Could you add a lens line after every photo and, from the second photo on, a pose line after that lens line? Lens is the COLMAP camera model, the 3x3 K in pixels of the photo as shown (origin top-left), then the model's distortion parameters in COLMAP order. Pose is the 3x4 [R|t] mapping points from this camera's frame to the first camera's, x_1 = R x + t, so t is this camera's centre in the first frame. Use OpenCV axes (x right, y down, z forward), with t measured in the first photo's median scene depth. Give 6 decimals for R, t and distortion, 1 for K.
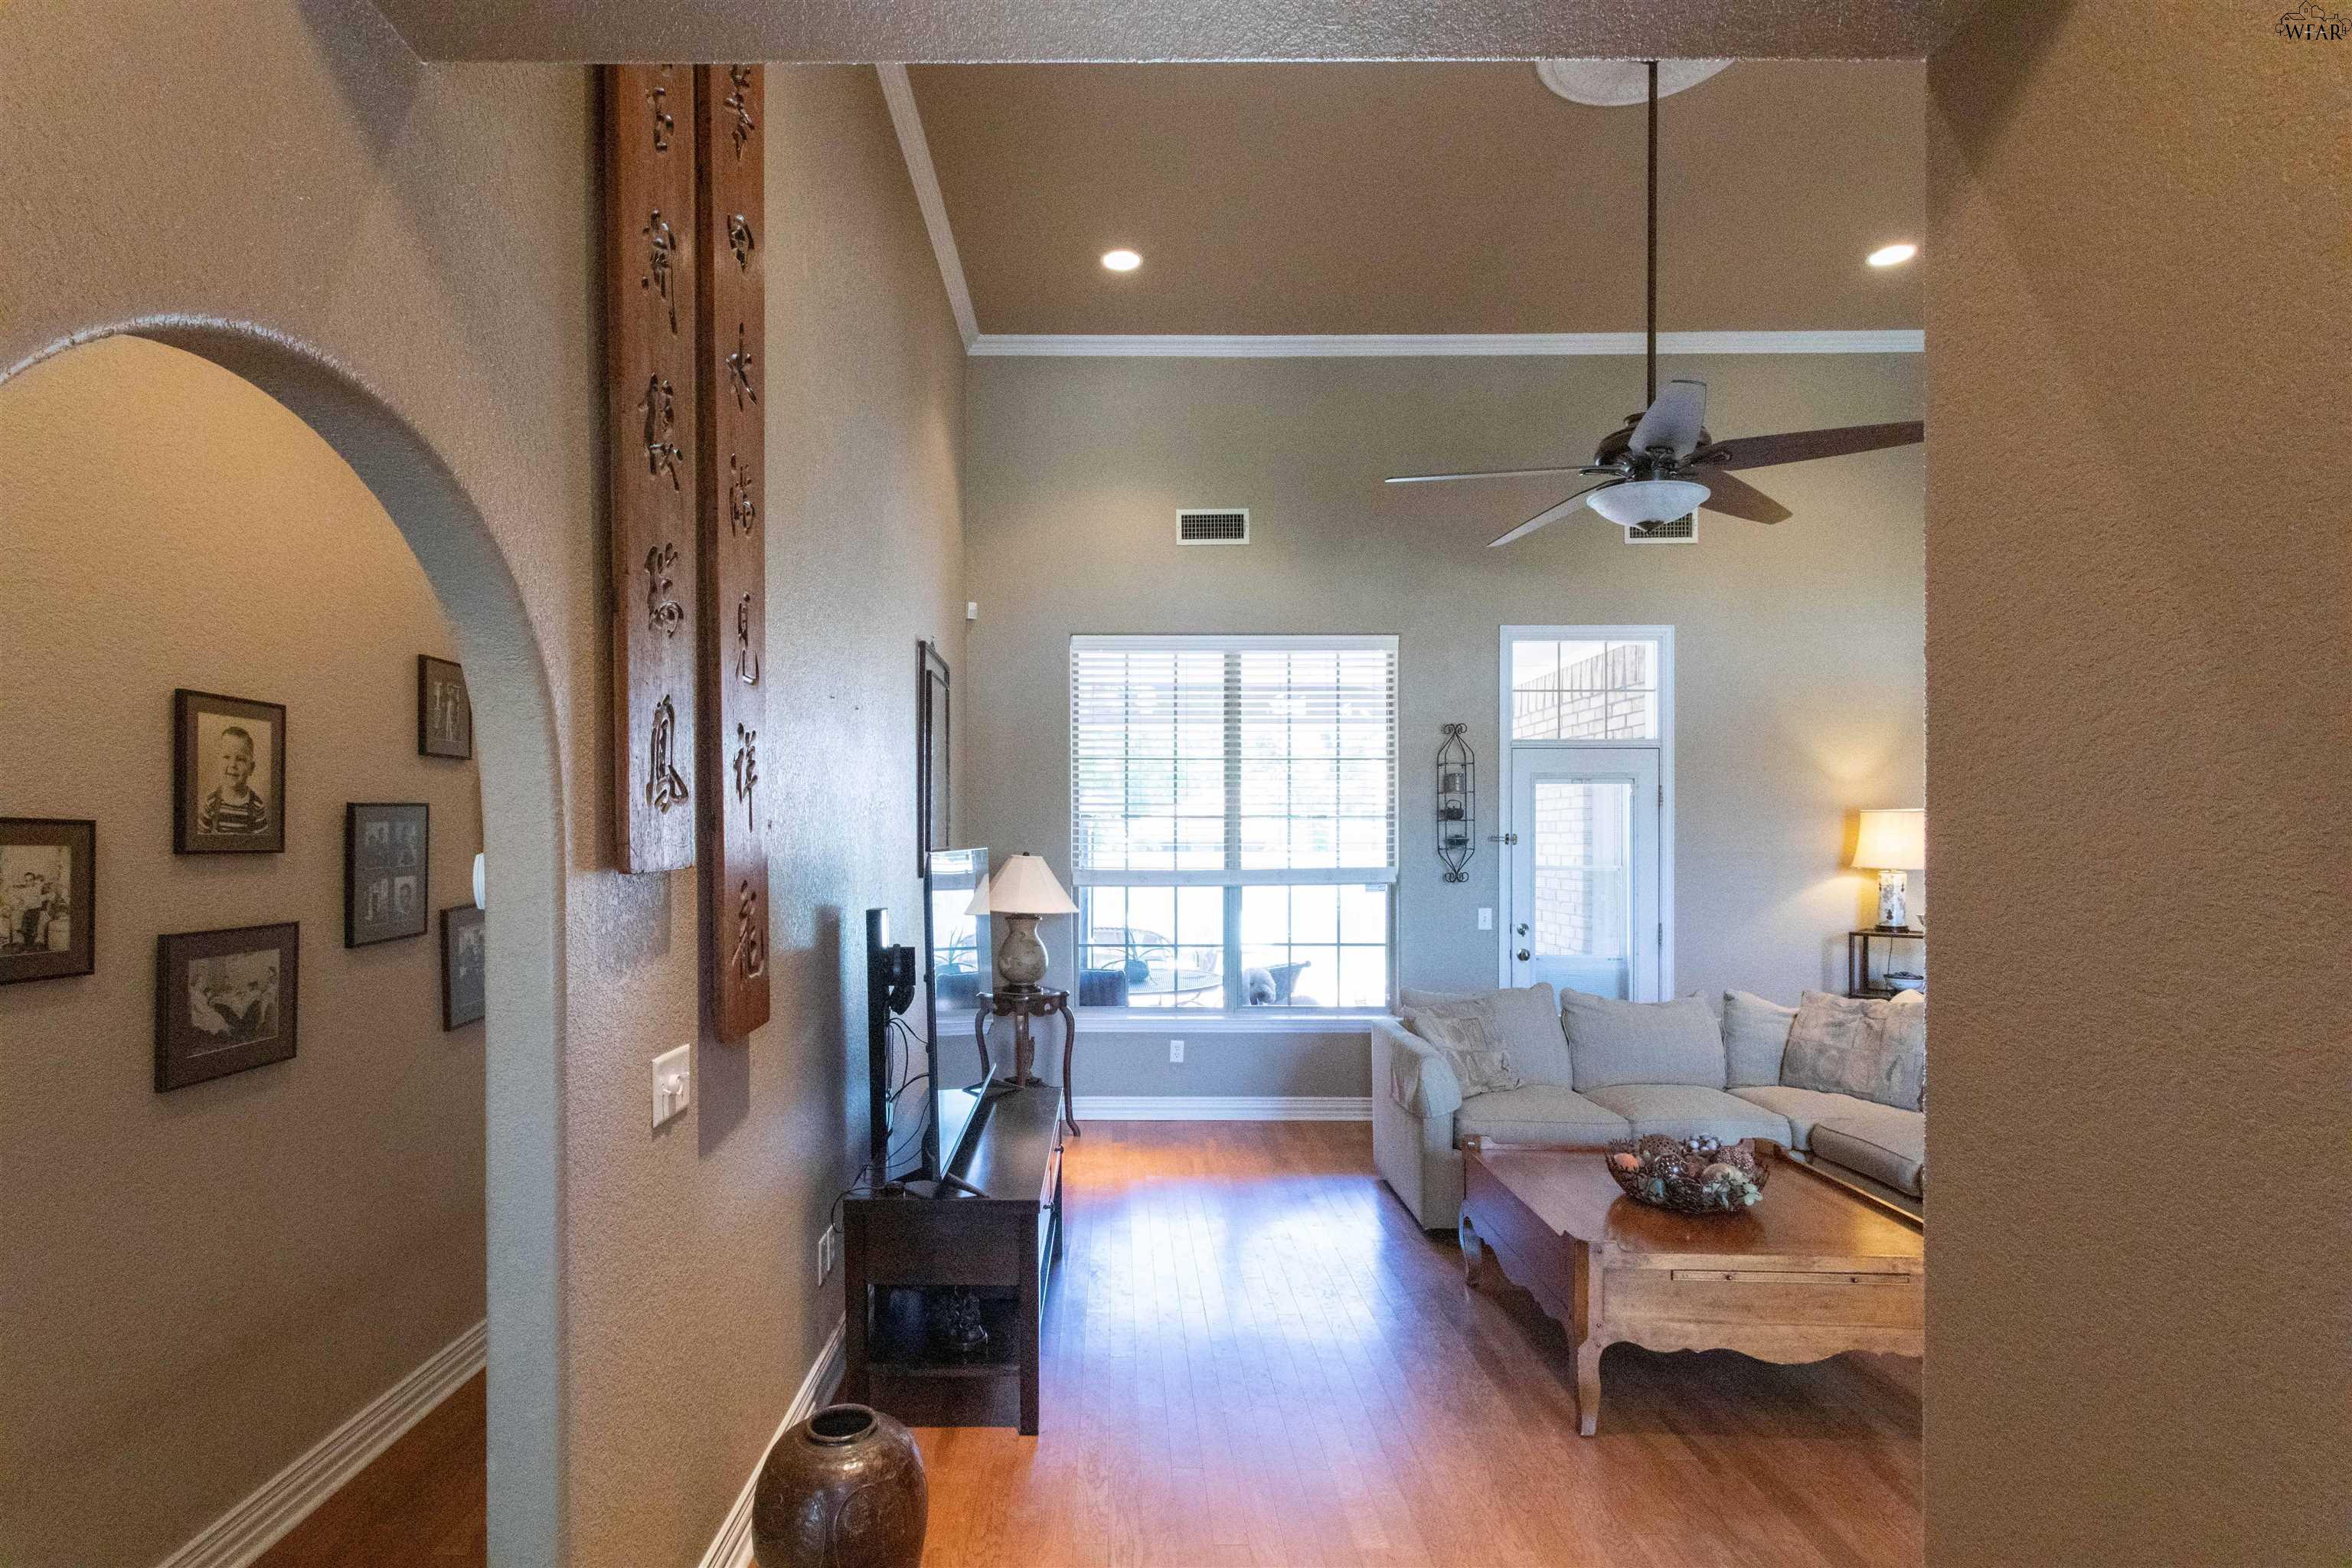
lens RADIAL K [[1146.5, 0, 1105.1], [0, 1146.5, 838.9], [0, 0, 1]] dist [0.001024, 0.000289]
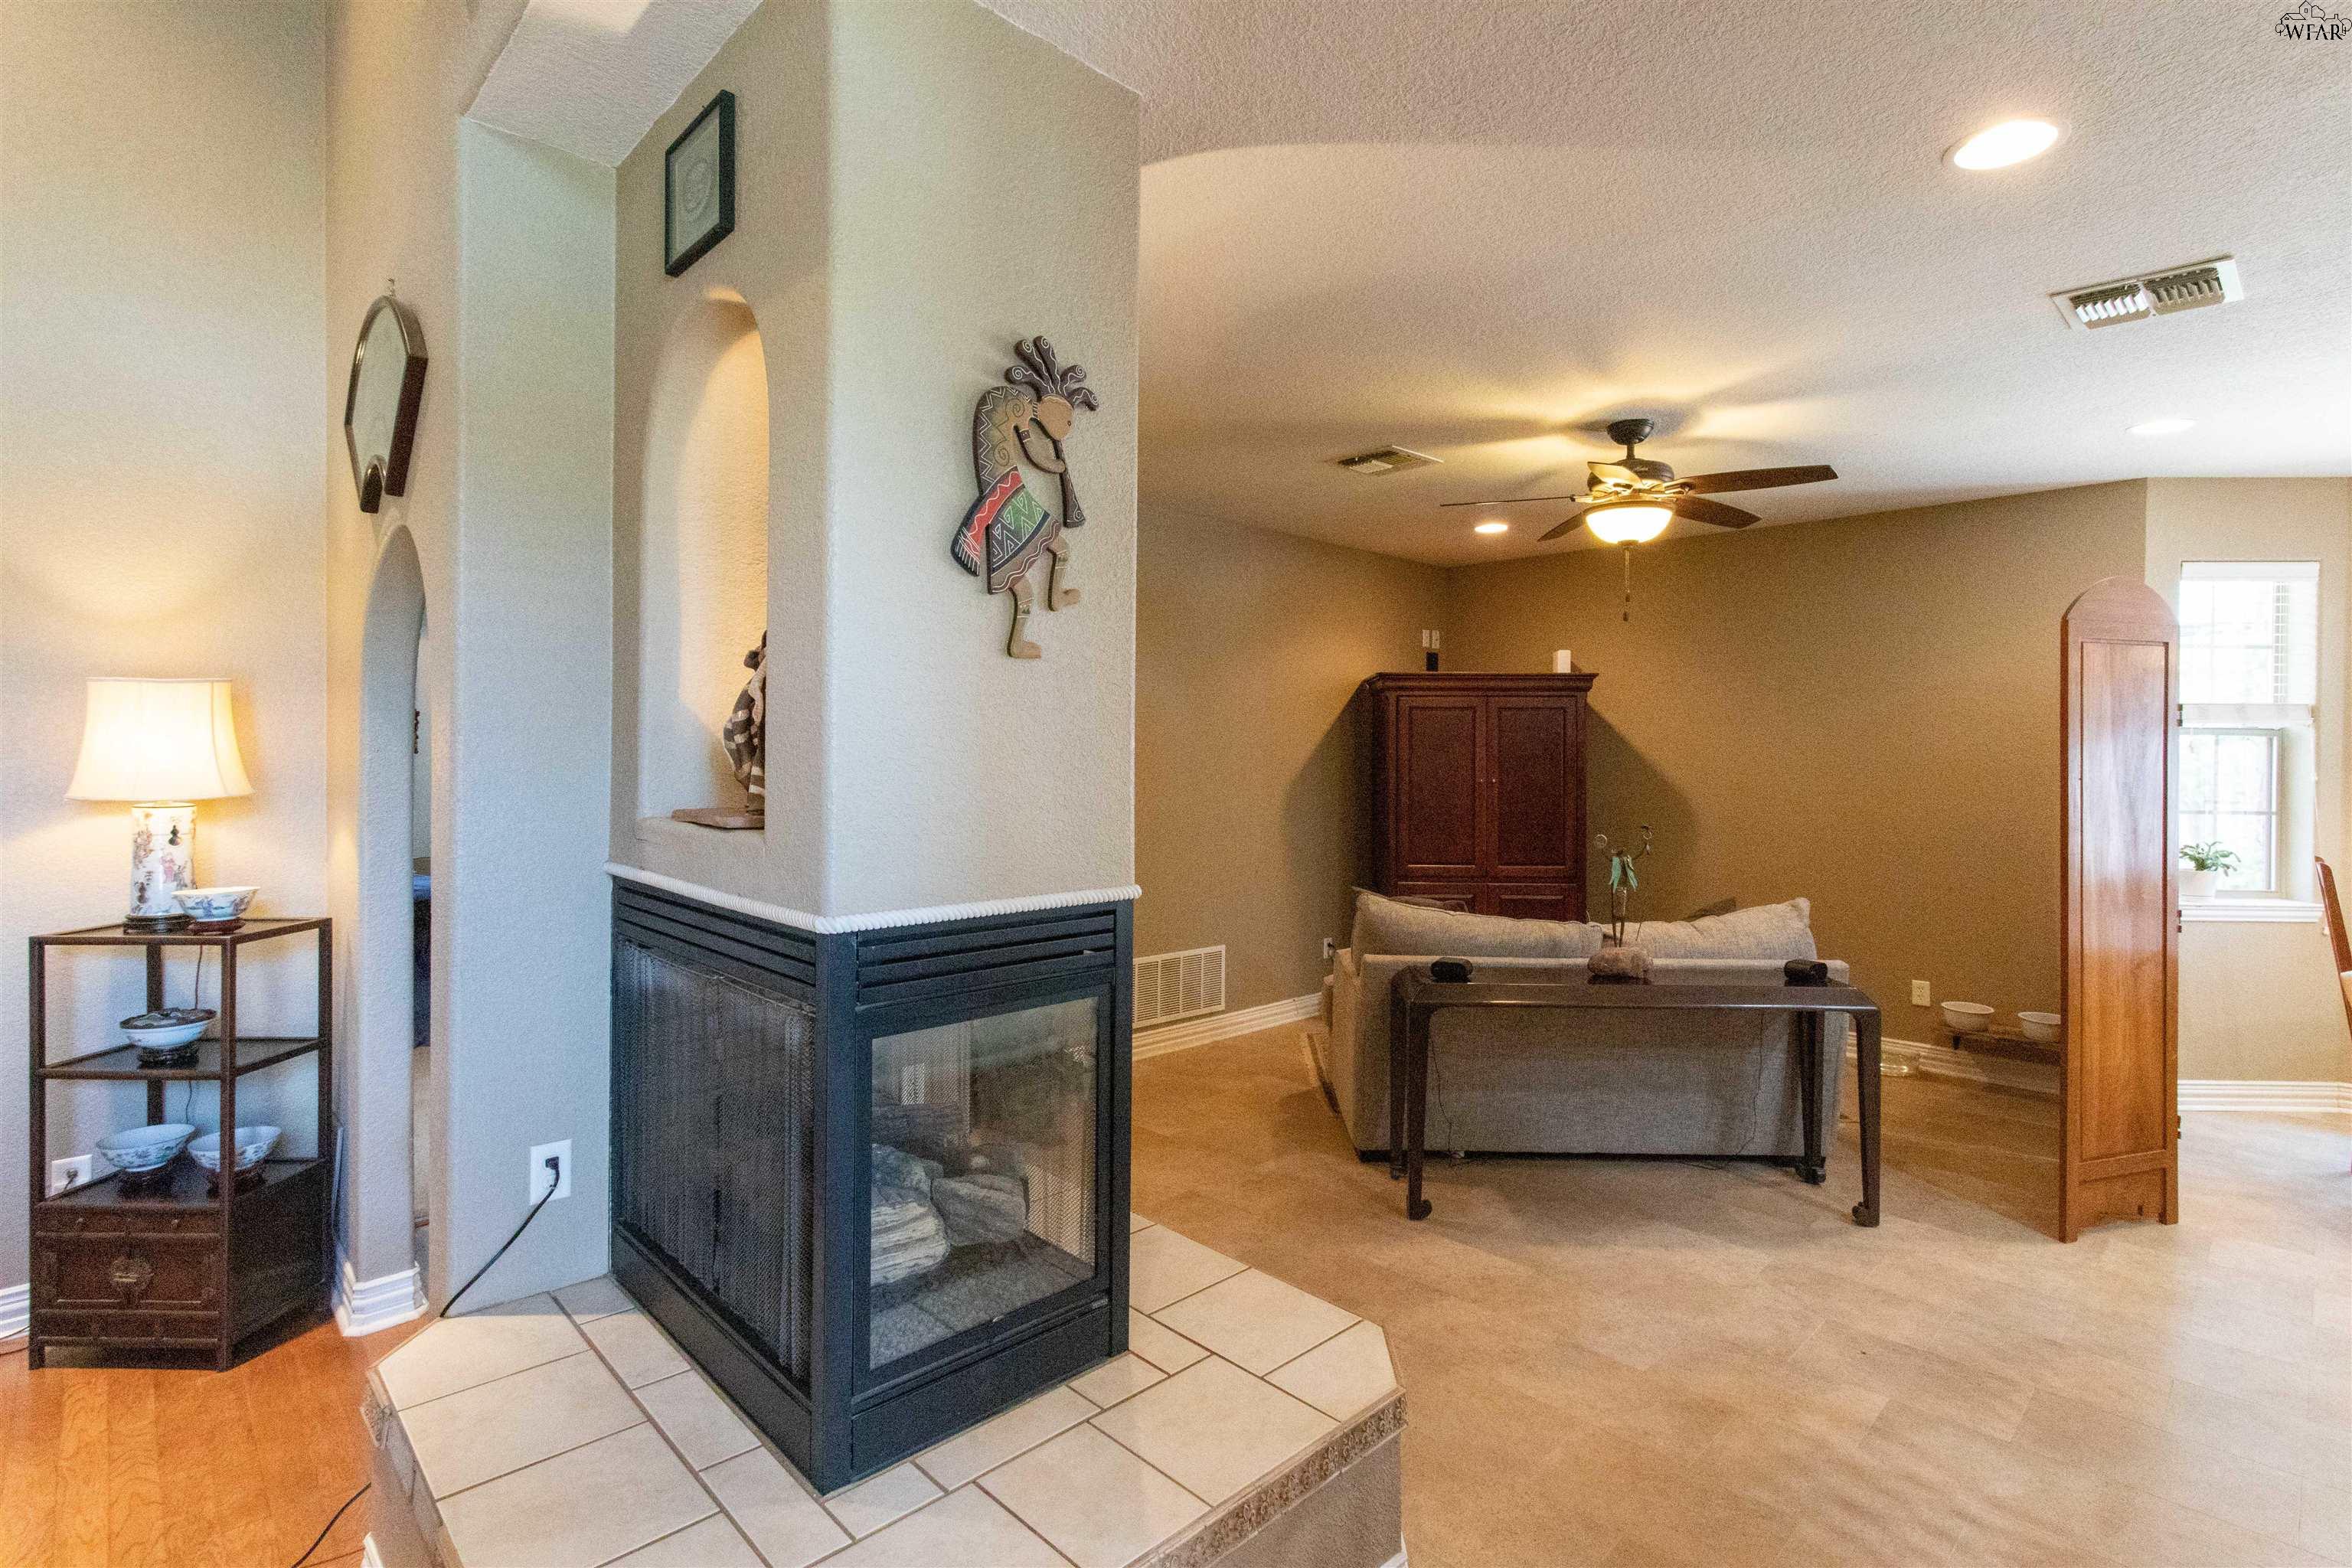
lens RADIAL K [[1117.8, 0, 1200.3], [0, 1117.8, 757.4], [0, 0, 1]] dist [0.002610, 0.000859]
pose [[0.710110, -0.000181, 0.704091, 0.645838], [-0.004992, 0.999974, 0.005292, 0.003897], [-0.704073, -0.007273, 0.710090, 0.335603]]
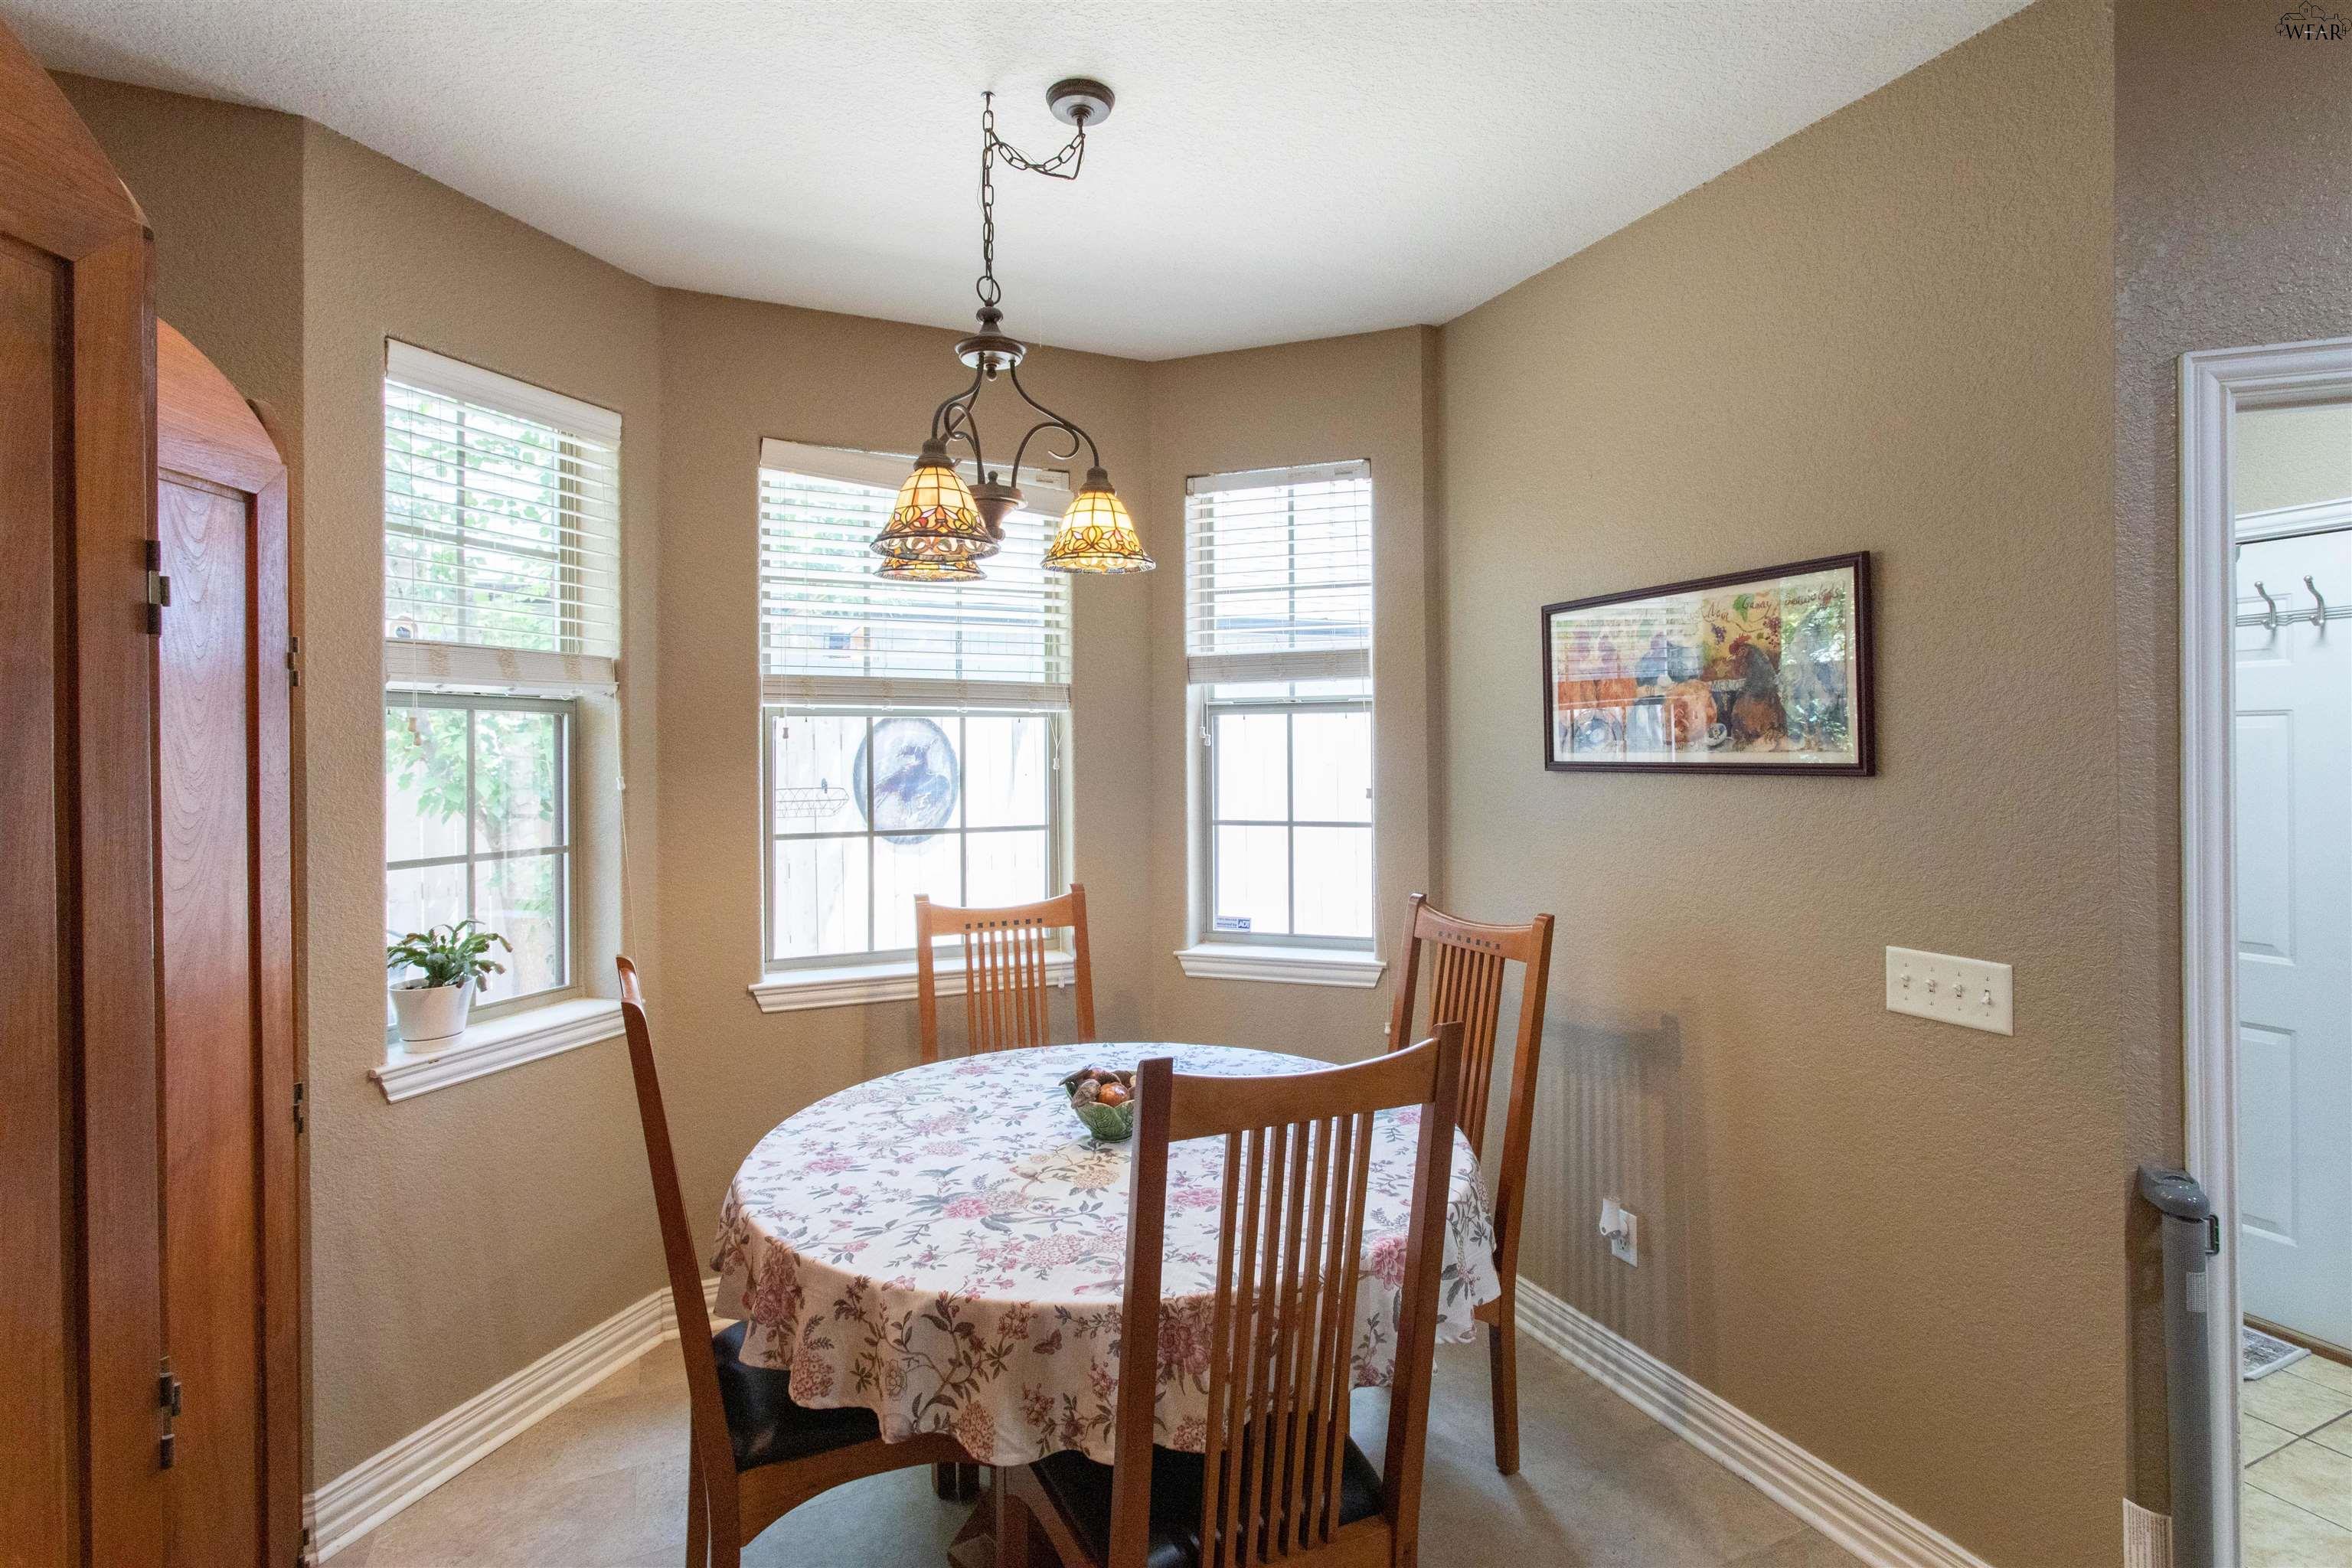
lens RADIAL K [[1121.0, 0, 1192.2], [0, 1121.0, 743.3], [0, 0, 1]] dist [0.001789, 0.000707]
pose [[-0.433074, 0.003431, 0.901352, 1.243425], [0.006751, 0.999977, -0.000563, 0.003141], [-0.901333, 0.005841, -0.433087, 0.332113]]
